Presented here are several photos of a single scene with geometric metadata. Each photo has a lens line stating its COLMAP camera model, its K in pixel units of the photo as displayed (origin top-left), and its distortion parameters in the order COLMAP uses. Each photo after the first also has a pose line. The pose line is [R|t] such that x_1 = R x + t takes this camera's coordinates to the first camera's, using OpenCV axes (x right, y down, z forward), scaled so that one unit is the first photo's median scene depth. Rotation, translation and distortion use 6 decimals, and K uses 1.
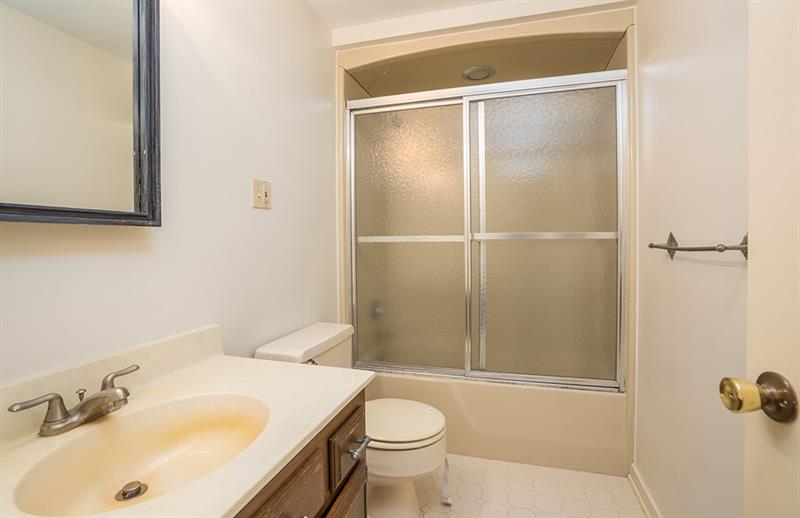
lens RADIAL K [[372.3, 0, 400.0], [0, 372.3, 259.0], [0, 0, 1]] dist [-0.070601, -0.000007]
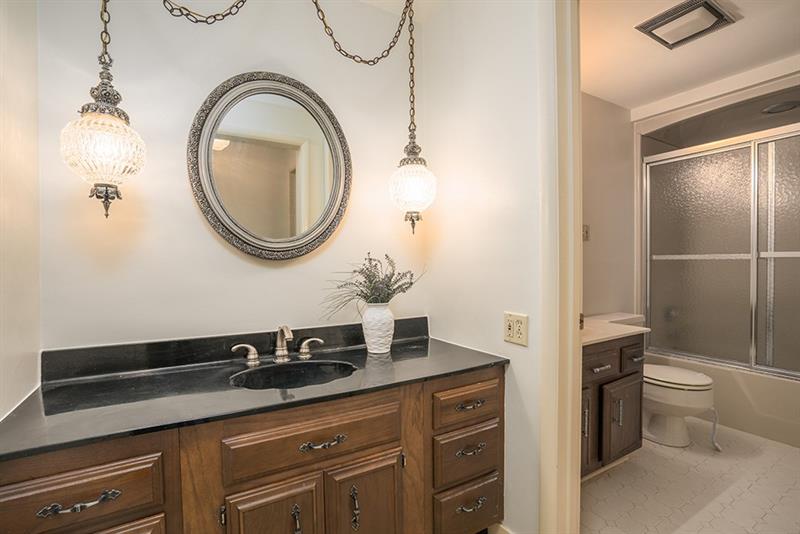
lens RADIAL K [[375.0, 0, 400.0], [0, 375.0, 267.0], [0, 0, 1]] dist [-0.024015, 0.000201]
pose [[0.734313, 0.012756, -0.678692, 0.140270], [-0.023121, 0.999713, -0.006226, 0.013852], [0.678418, 0.020264, 0.734397, -0.670675]]
